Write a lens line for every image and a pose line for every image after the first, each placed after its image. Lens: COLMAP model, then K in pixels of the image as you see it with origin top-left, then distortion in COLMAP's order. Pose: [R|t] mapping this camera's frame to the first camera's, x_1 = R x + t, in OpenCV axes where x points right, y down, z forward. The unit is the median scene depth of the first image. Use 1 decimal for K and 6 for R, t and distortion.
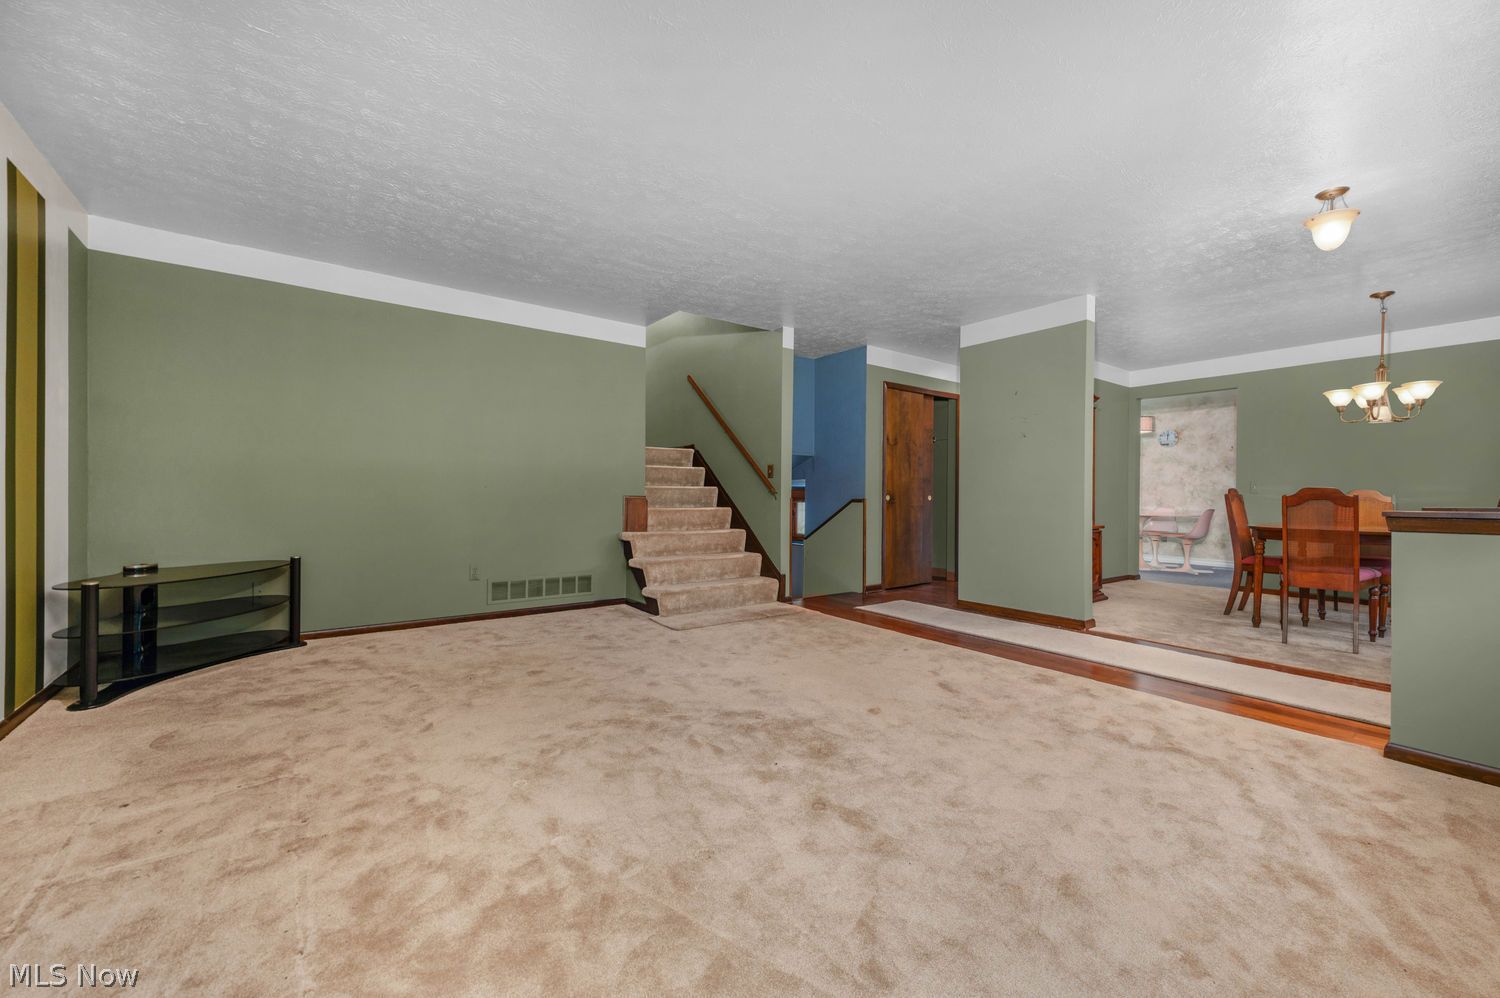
lens RADIAL K [[601.3, 0, 770.6], [0, 601.3, 489.2], [0, 0, 1]] dist [0.019767, -0.002653]
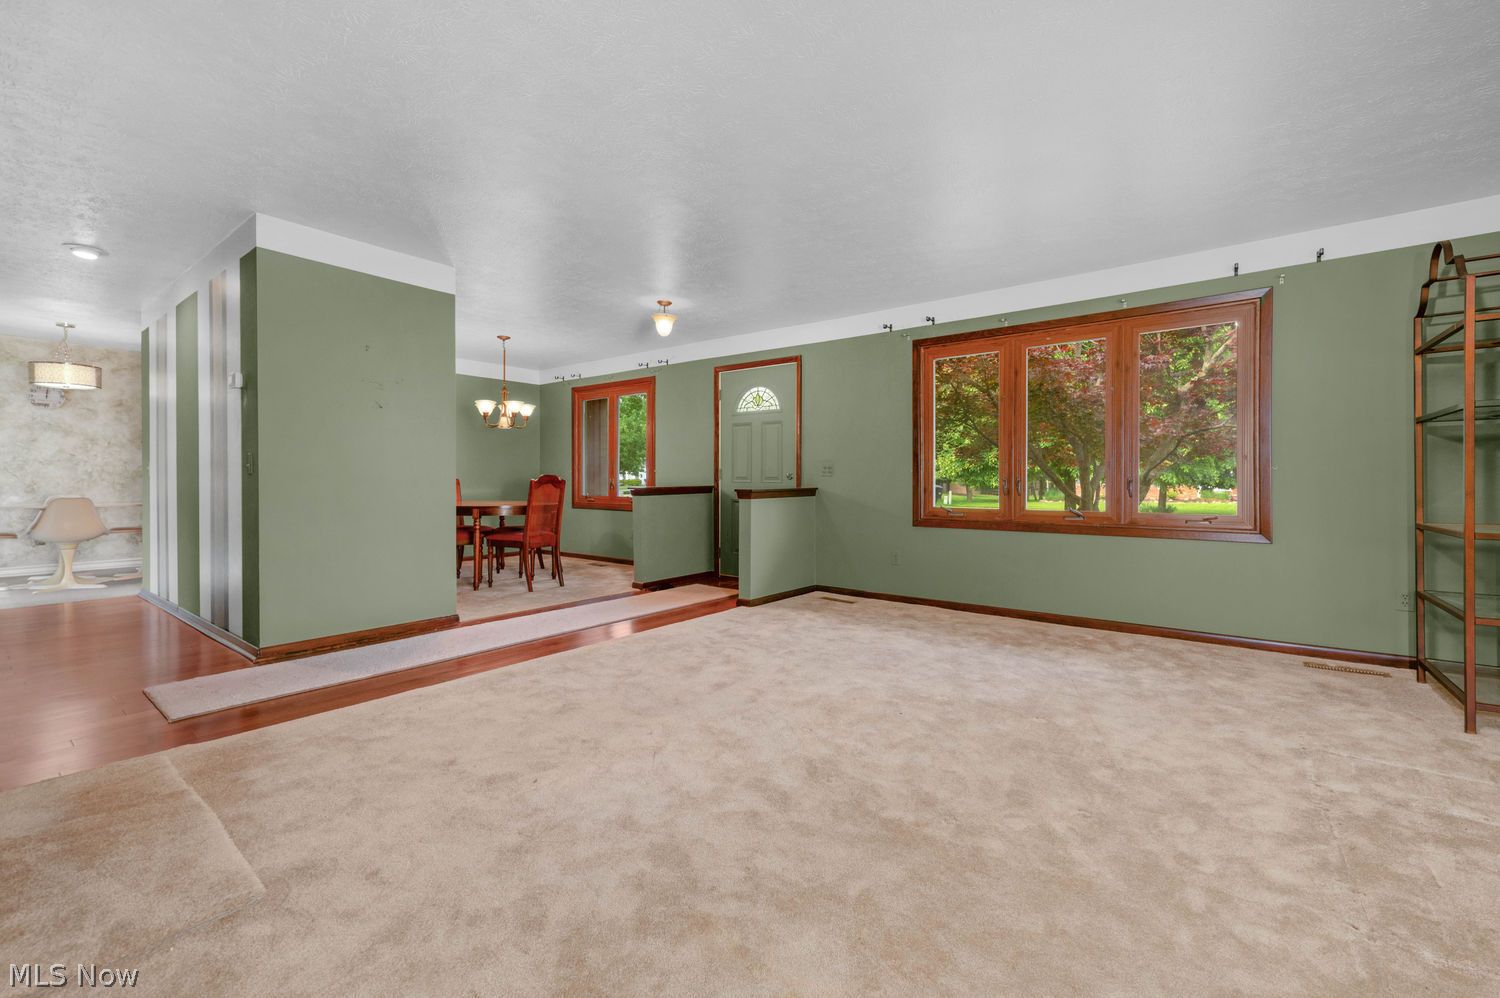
lens RADIAL K [[601.3, 0, 763.0], [0, 601.3, 485.7], [0, 0, 1]] dist [0.019767, -0.002653]
pose [[-0.253740, -0.023112, 0.966996, -0.512162], [-0.012182, 0.999712, 0.020698, -0.010899], [-0.967196, -0.006528, -0.253949, 0.763208]]
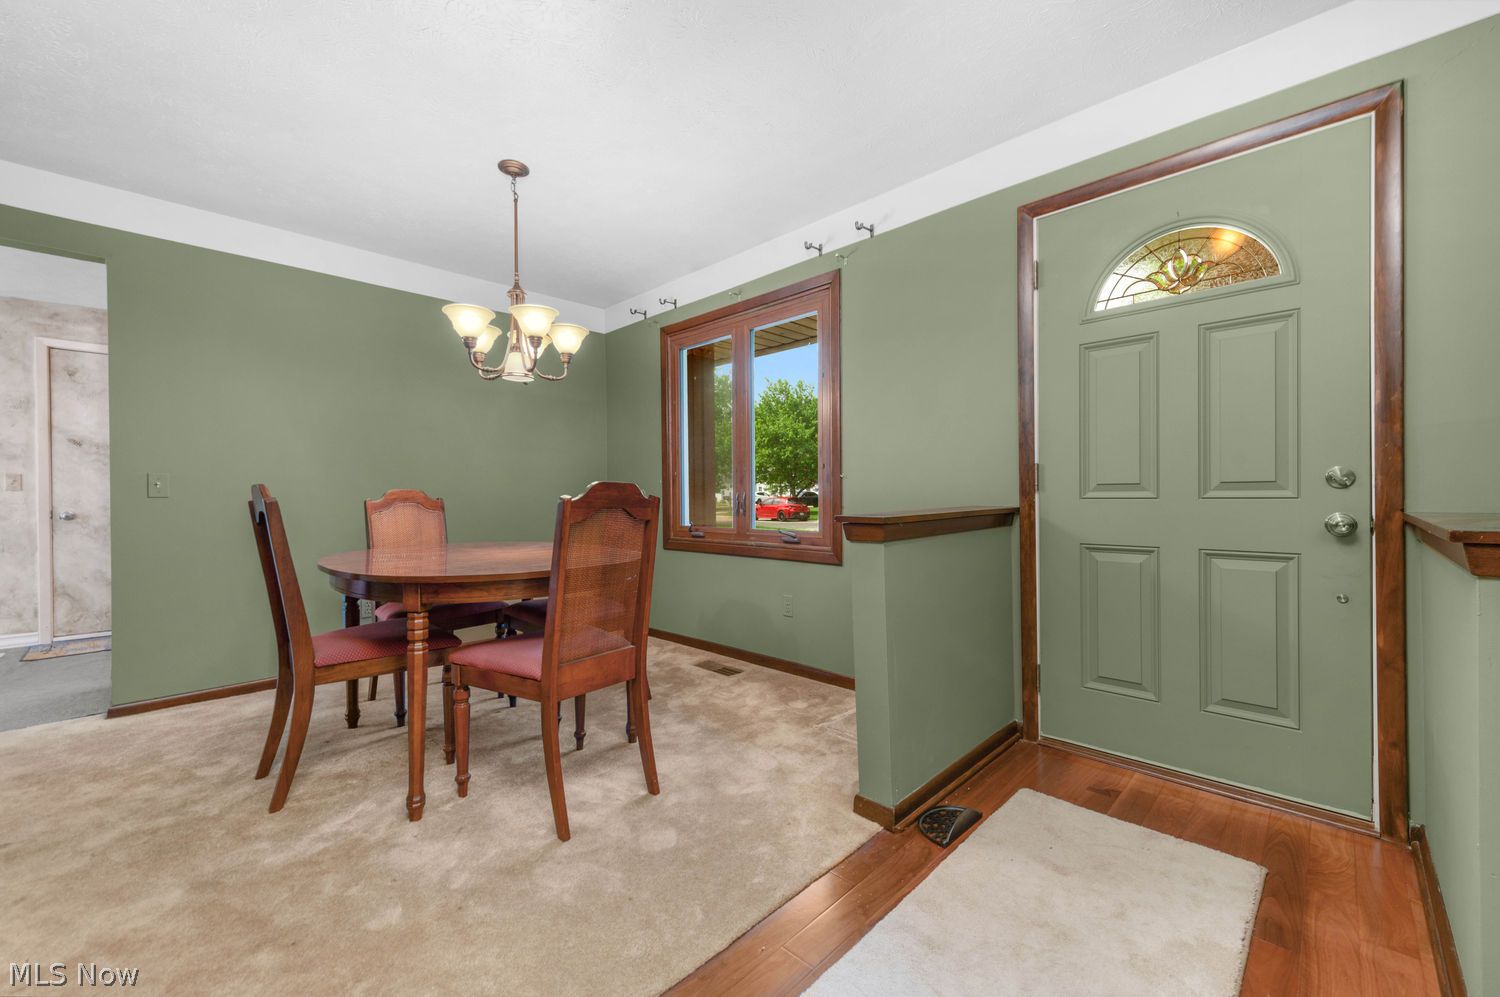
lens RADIAL K [[601.3, 0, 763.5], [0, 601.3, 500.9], [0, 0, 1]] dist [0.019767, -0.002653]
pose [[-0.141623, -0.017742, 0.989762, 0.352525], [0.001453, 0.999835, 0.018130, 0.002946], [-0.989920, 0.004006, -0.141574, 0.831422]]
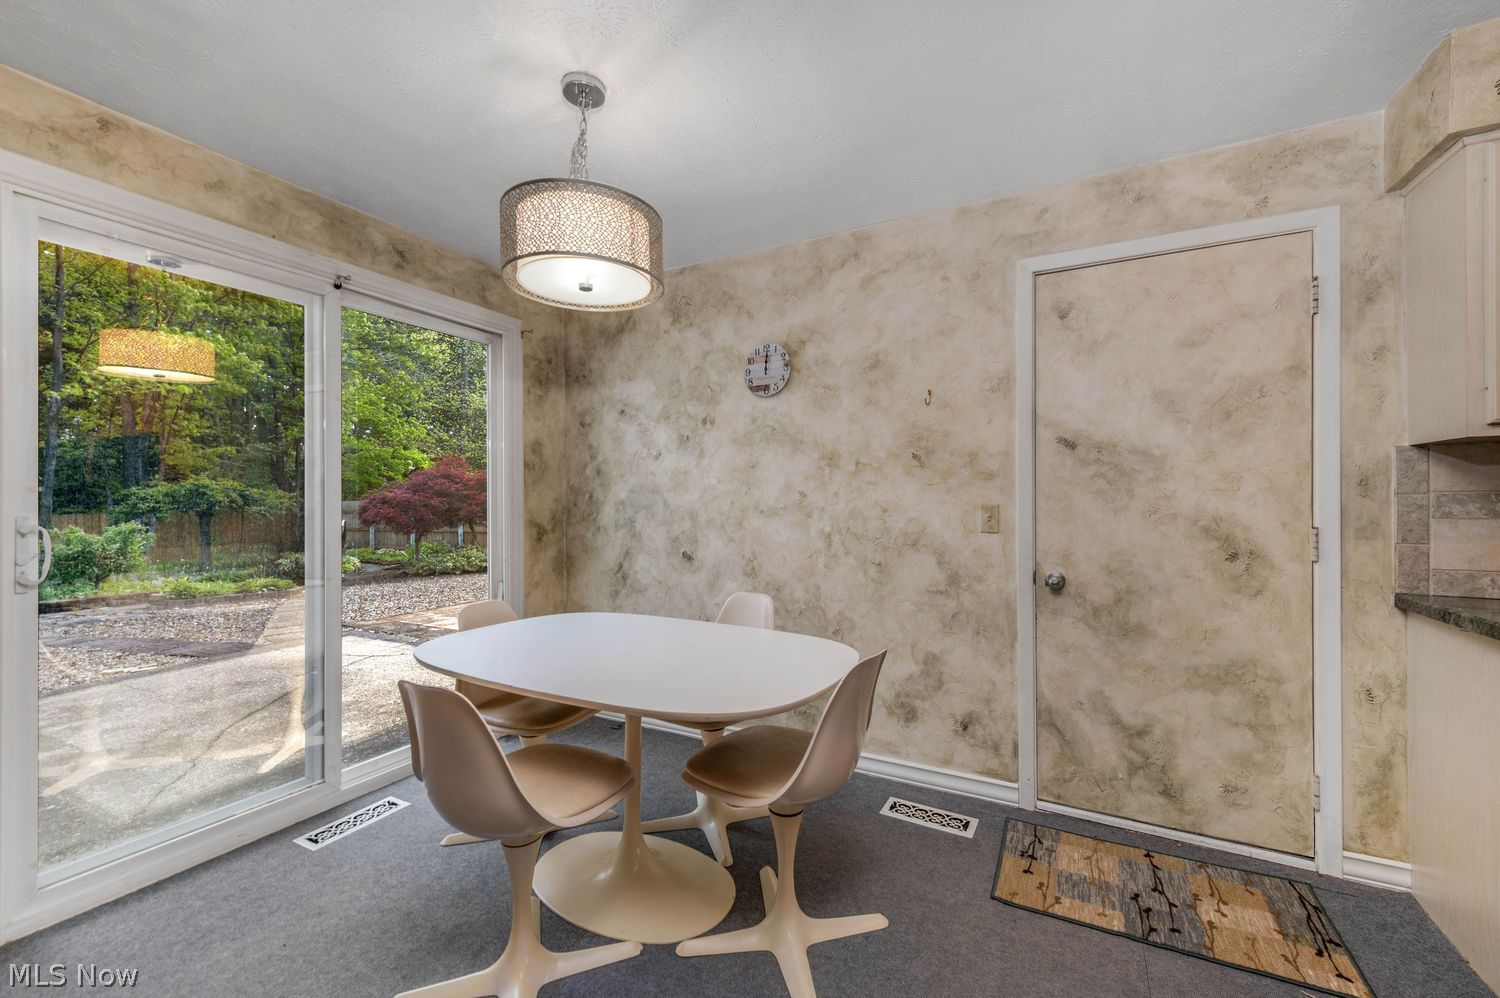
lens RADIAL K [[601.3, 0, 764.3], [0, 601.3, 496.0], [0, 0, 1]] dist [0.019767, -0.002653]
pose [[0.913938, -0.015908, 0.405543, 1.066847], [0.013604, 0.999871, 0.008563, -0.039268], [-0.405626, -0.002309, 0.914036, 1.441713]]
